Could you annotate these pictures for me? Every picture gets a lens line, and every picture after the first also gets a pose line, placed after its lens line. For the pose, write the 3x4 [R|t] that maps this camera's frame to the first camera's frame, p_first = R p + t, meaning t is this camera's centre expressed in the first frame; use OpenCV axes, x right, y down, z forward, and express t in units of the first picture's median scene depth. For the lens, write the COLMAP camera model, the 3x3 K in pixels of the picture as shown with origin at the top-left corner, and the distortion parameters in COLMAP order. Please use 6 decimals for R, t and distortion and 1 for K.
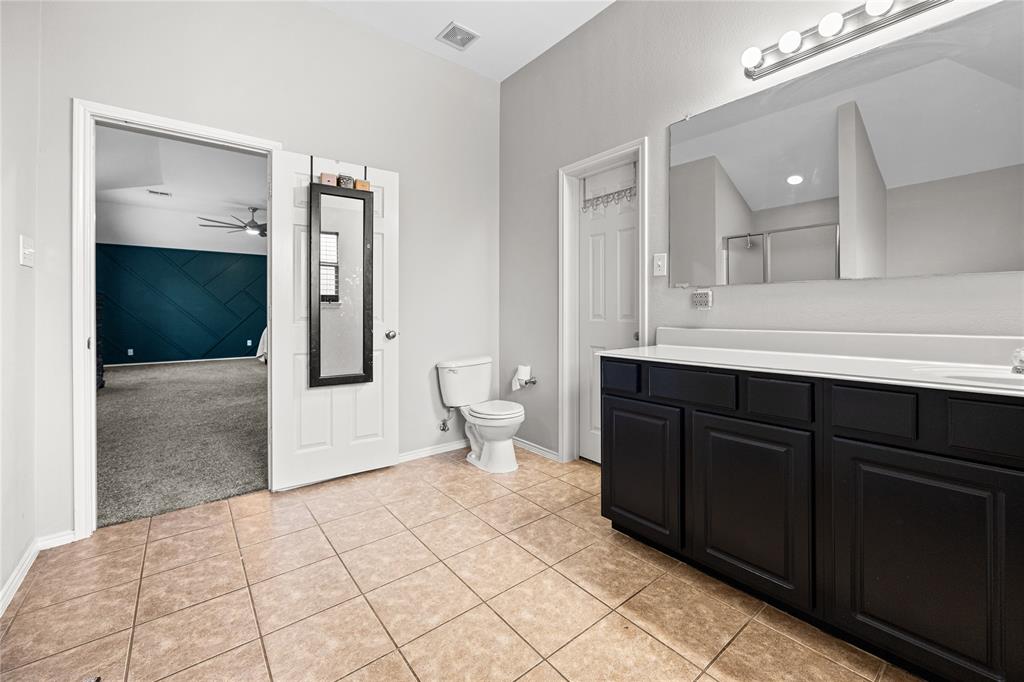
lens RADIAL K [[417.4, 0, 532.1], [0, 417.4, 316.3], [0, 0, 1]] dist [-0.003058, -0.000829]
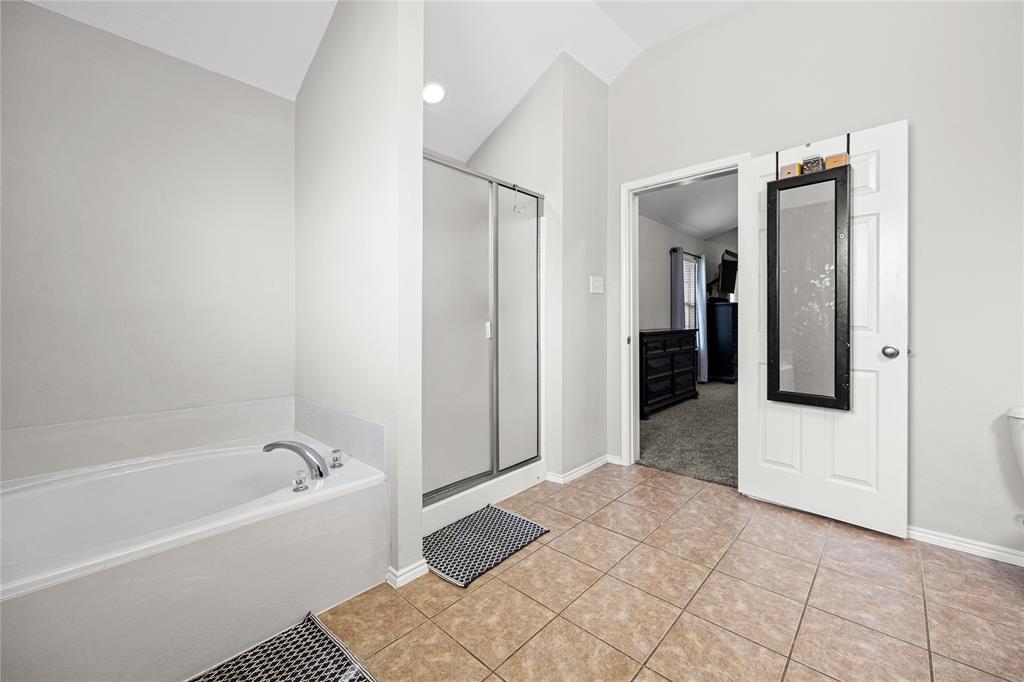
lens RADIAL K [[417.4, 0, 515.7], [0, 417.4, 318.7], [0, 0, 1]] dist [-0.003058, -0.000829]
pose [[0.126140, -0.000771, -0.992012, 0.391858], [-0.009679, 0.999951, -0.002008, -0.005933], [0.991965, 0.009855, 0.126127, 0.368523]]
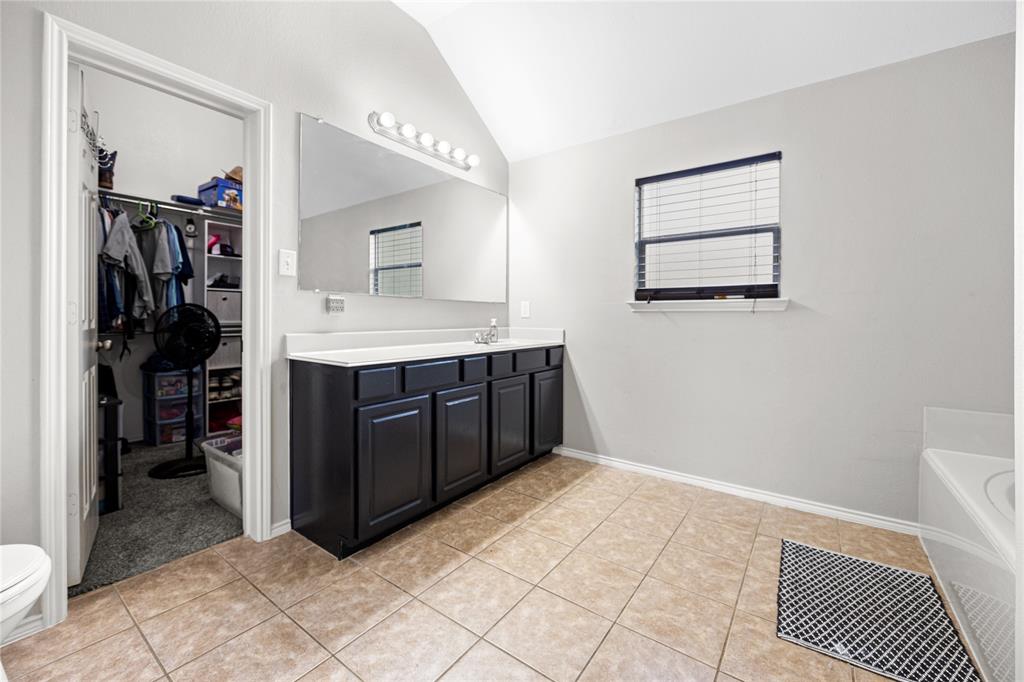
lens RADIAL K [[417.4, 0, 506.2], [0, 417.4, 322.2], [0, 0, 1]] dist [-0.003058, -0.000829]
pose [[-0.236409, -0.007780, 0.971623, -0.748815], [0.004112, 0.999951, 0.009008, -0.004797], [-0.971645, 0.006125, -0.236365, 0.867846]]
